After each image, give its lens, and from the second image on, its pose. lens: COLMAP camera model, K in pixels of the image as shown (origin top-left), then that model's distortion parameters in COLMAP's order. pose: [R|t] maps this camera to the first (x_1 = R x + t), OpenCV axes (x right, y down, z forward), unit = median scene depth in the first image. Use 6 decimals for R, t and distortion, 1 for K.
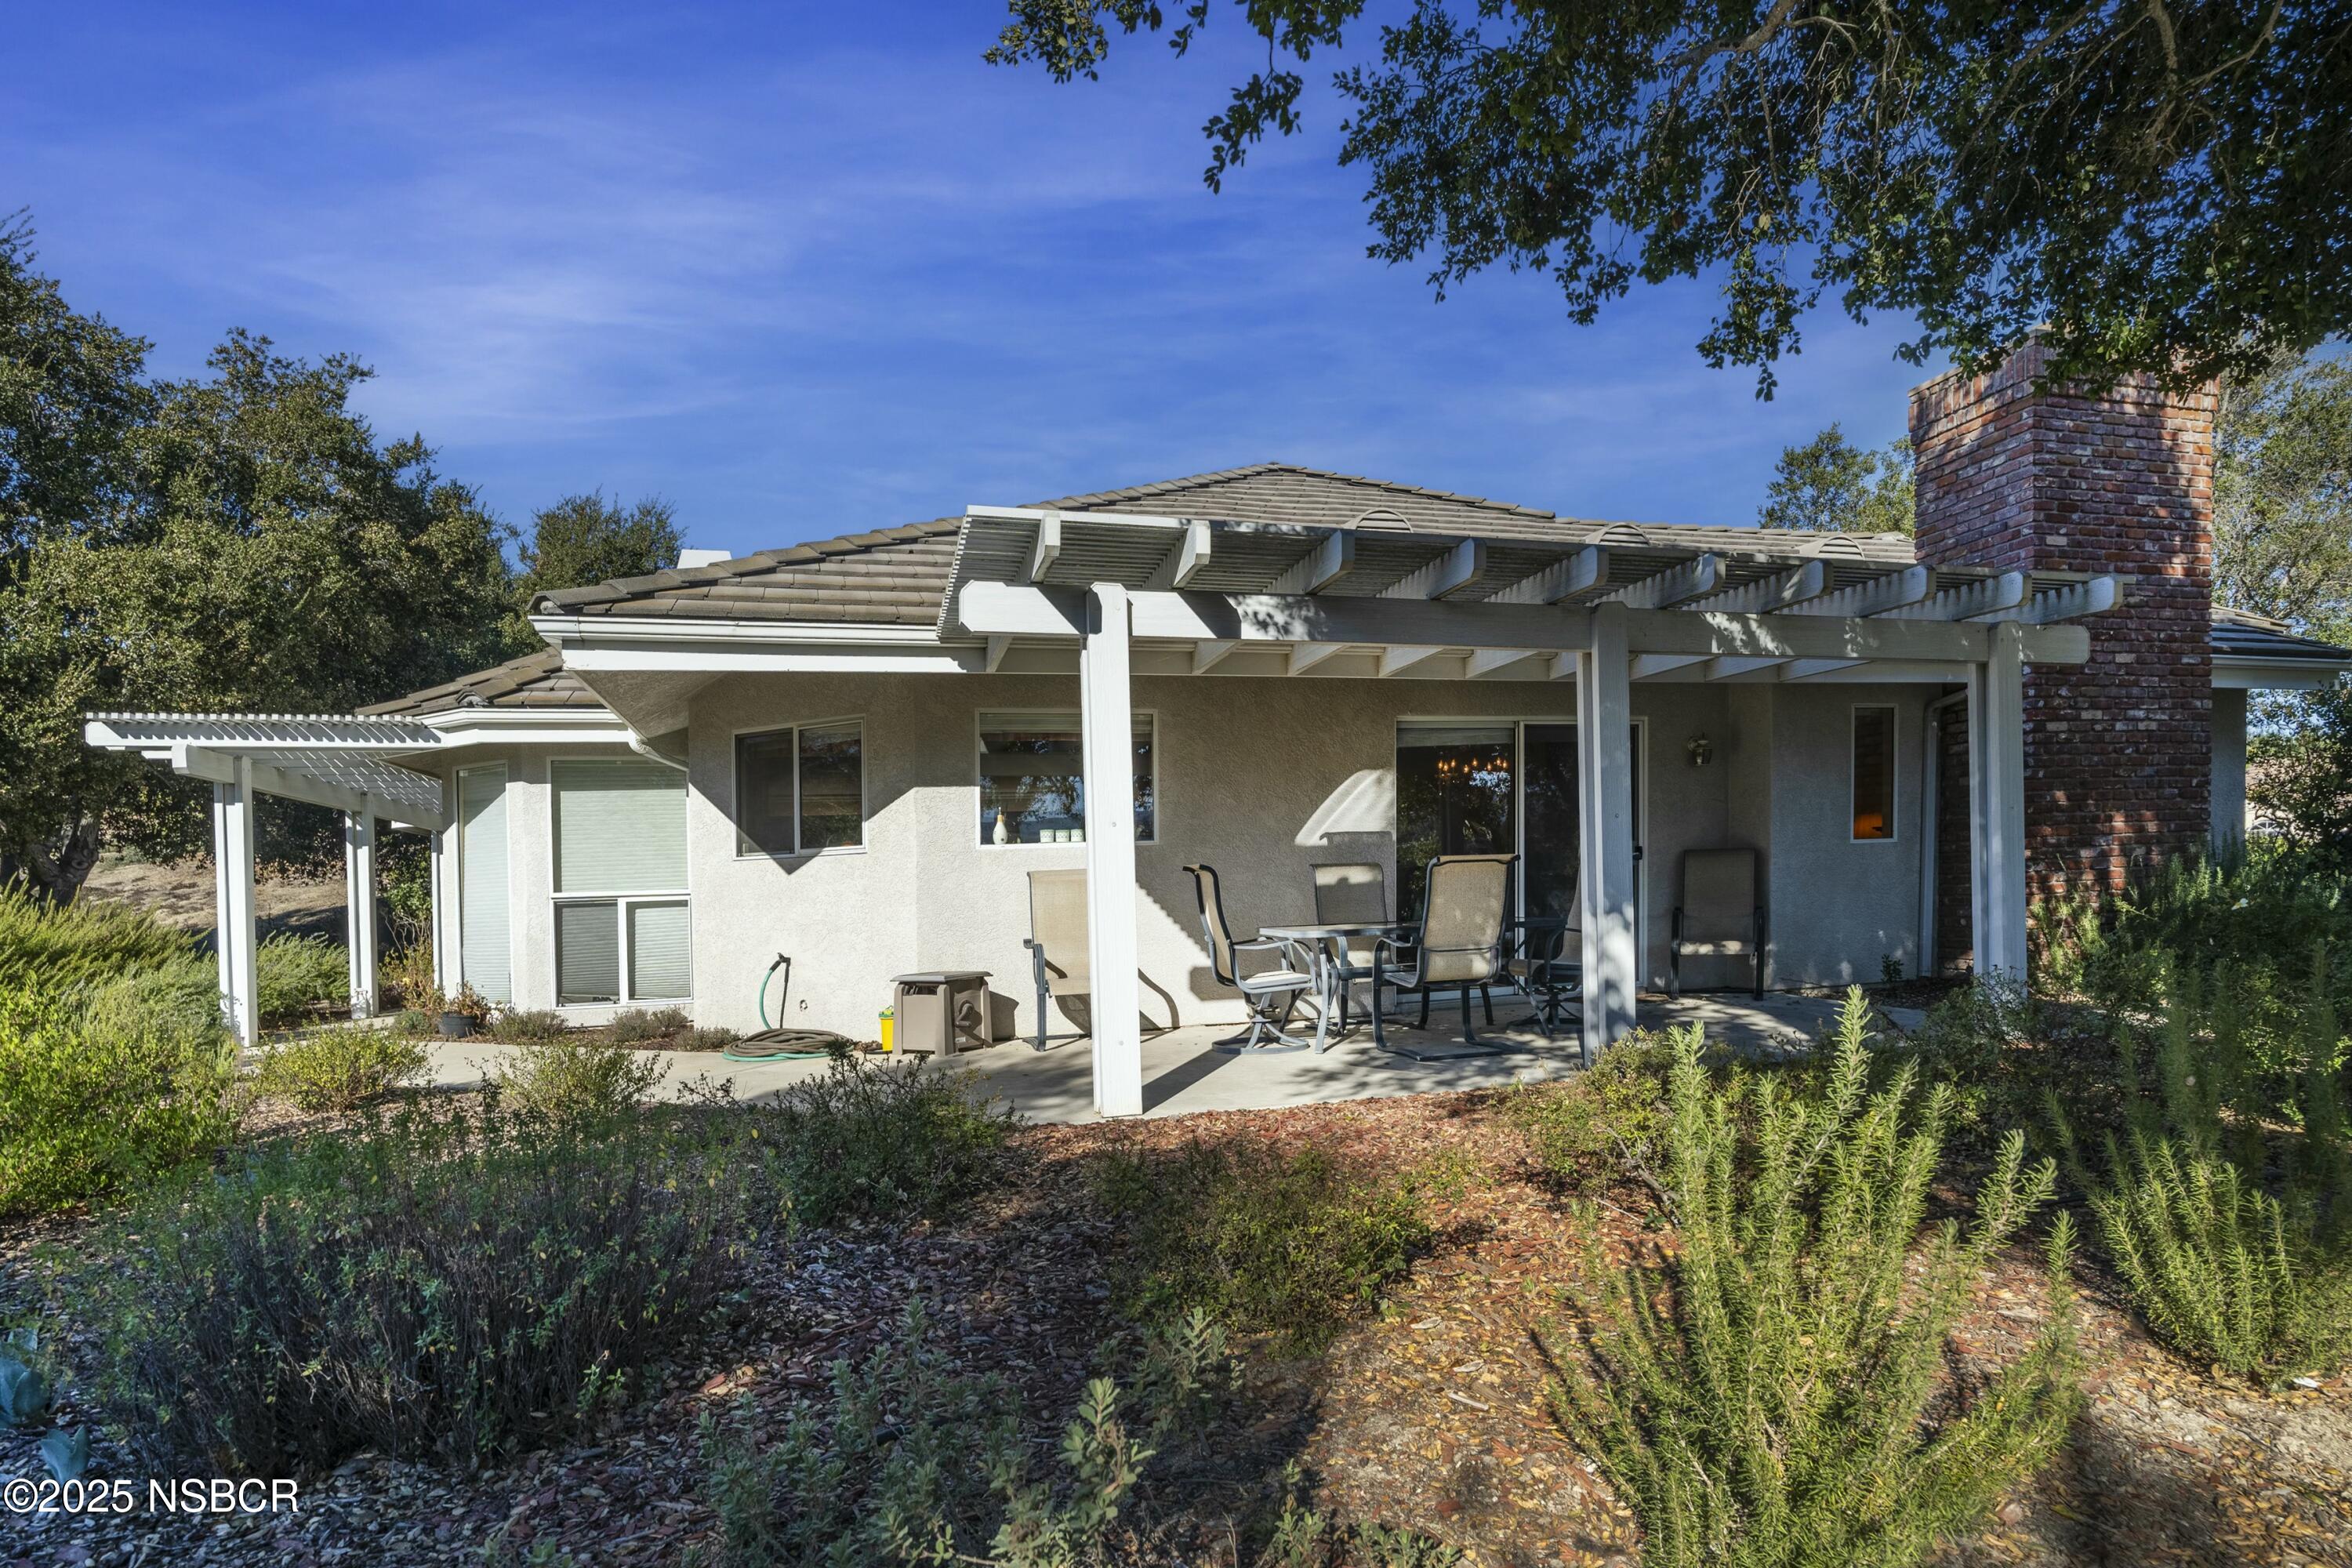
lens RADIAL K [[1196.0, 0, 1136.9], [0, 1196.0, 795.3], [0, 0, 1]] dist [-0.002821, -0.000311]
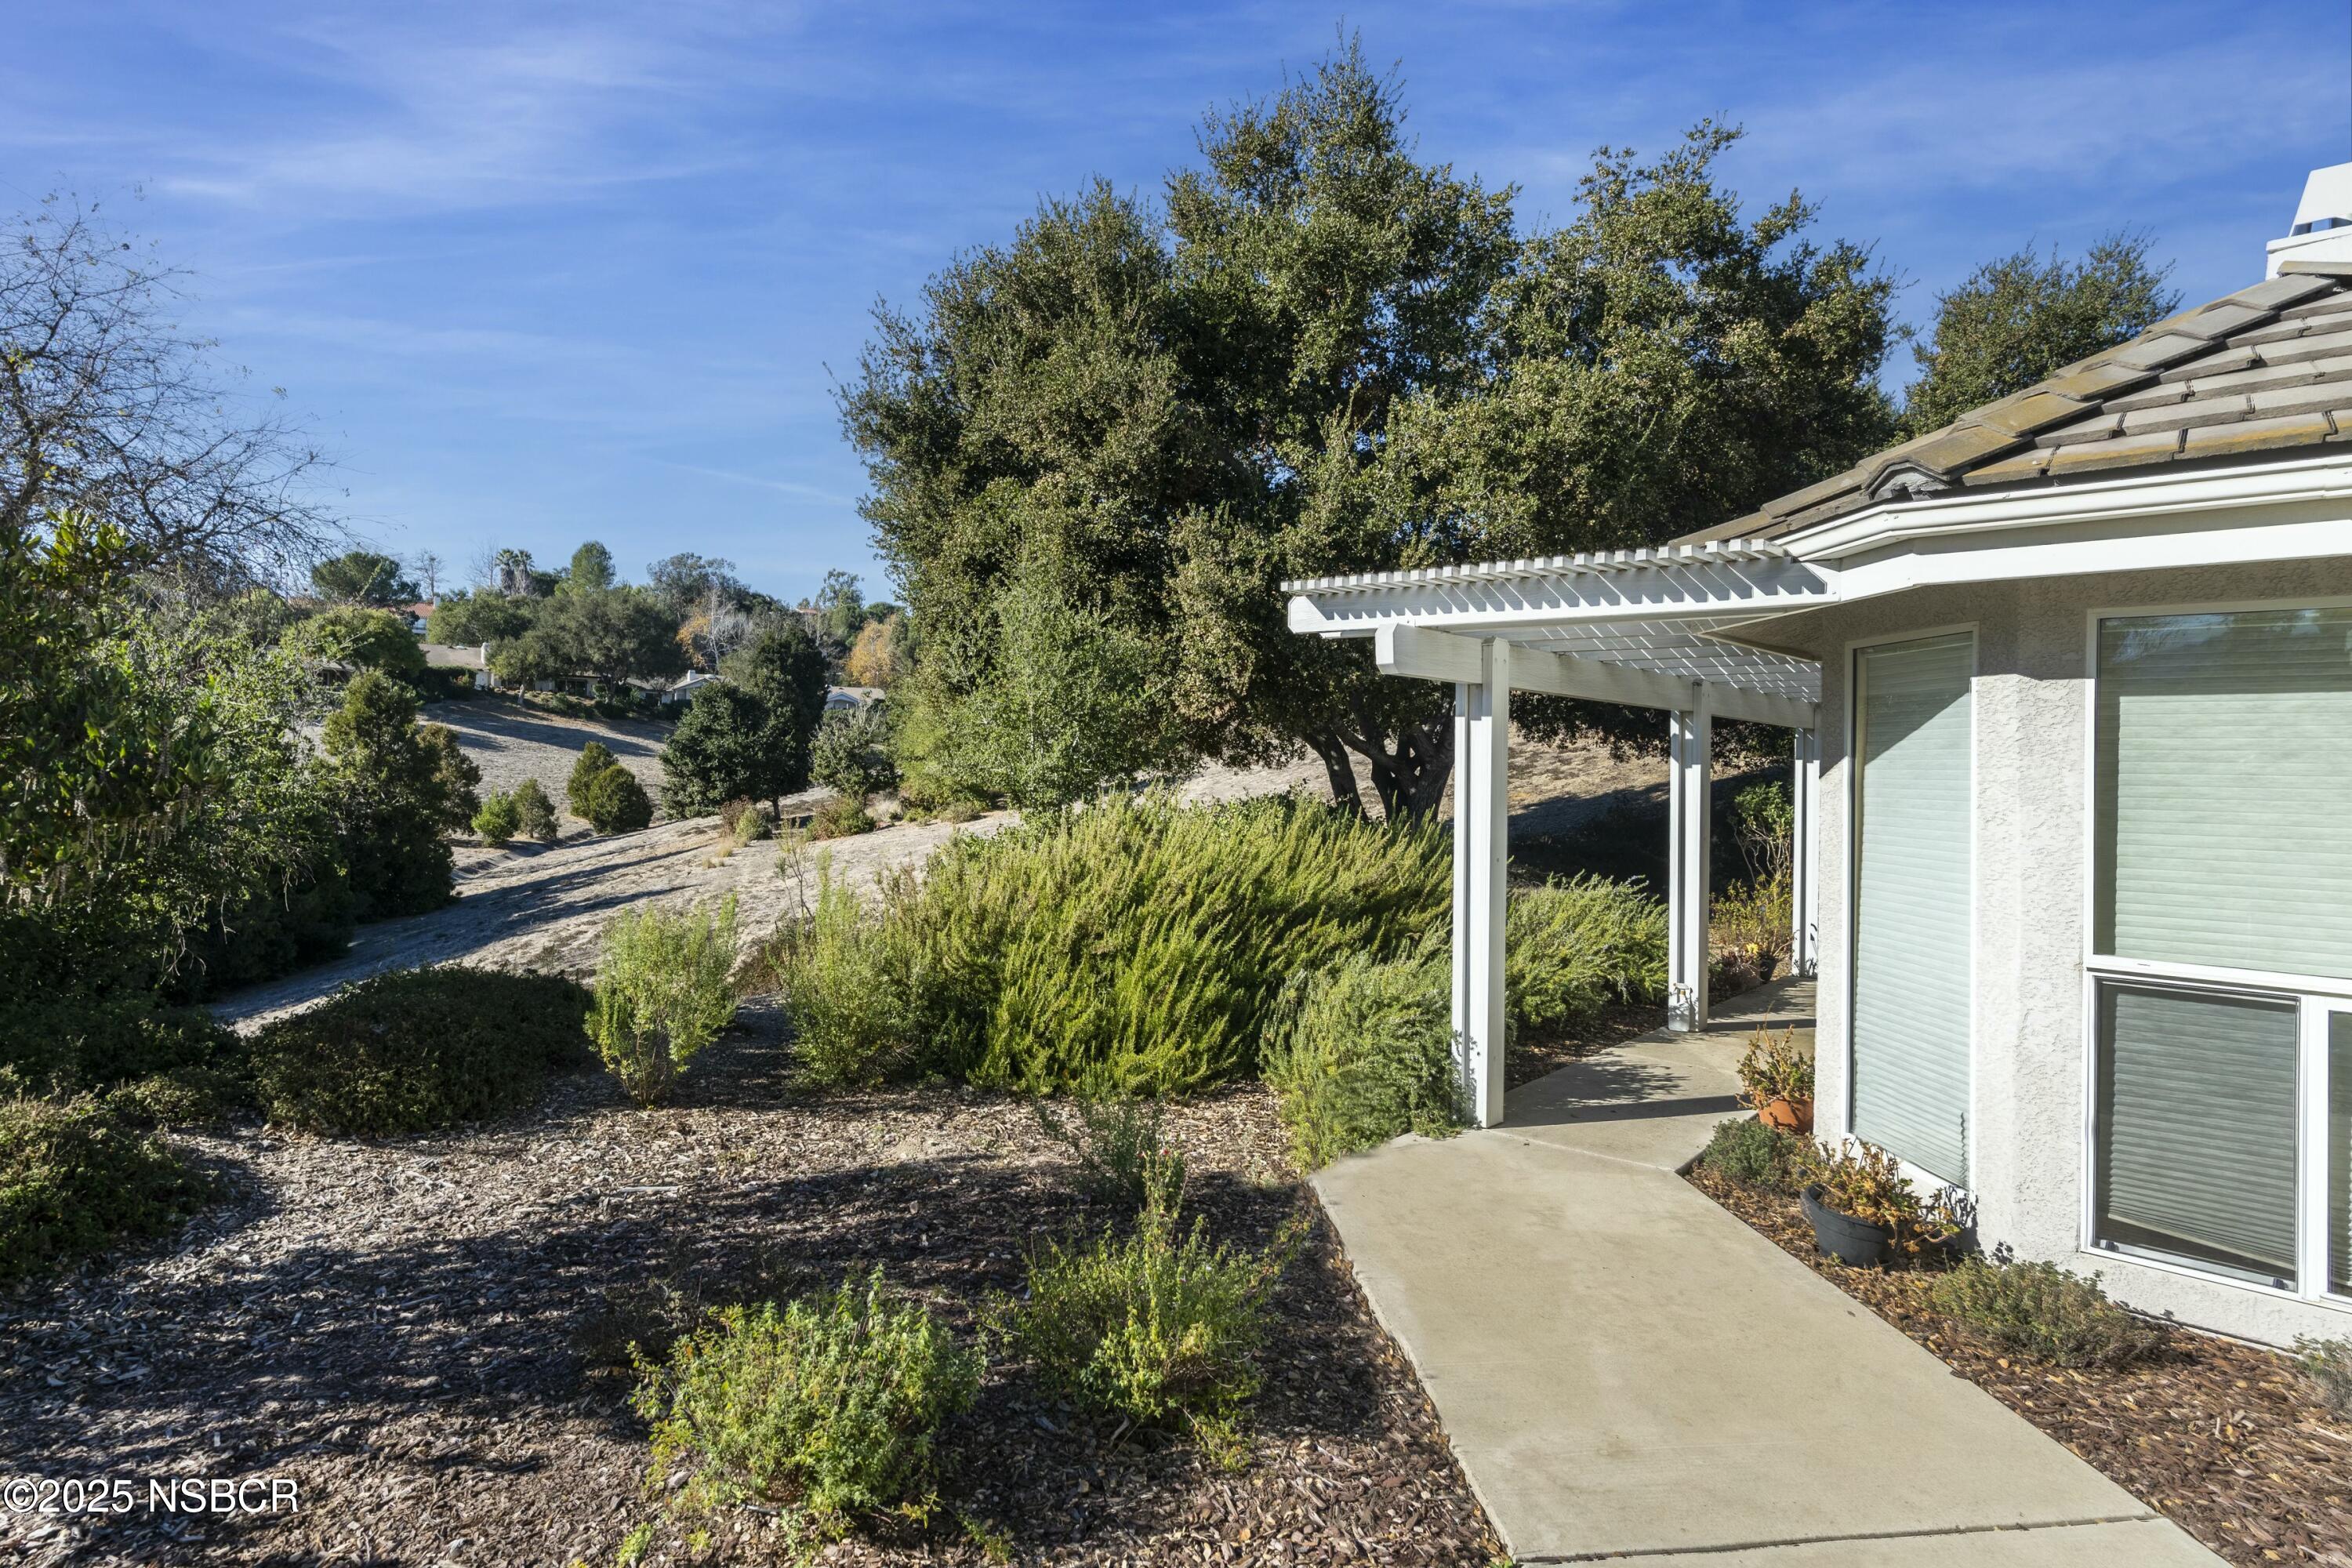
lens RADIAL K [[1196.0, 0, 1136.9], [0, 1196.0, 795.3], [0, 0, 1]] dist [-0.002821, -0.000311]
pose [[0.510522, 0.077230, -0.856389, -0.228499], [0.024454, 0.994251, 0.104241, -0.015156], [0.859517, -0.074159, 0.505699, 0.383599]]
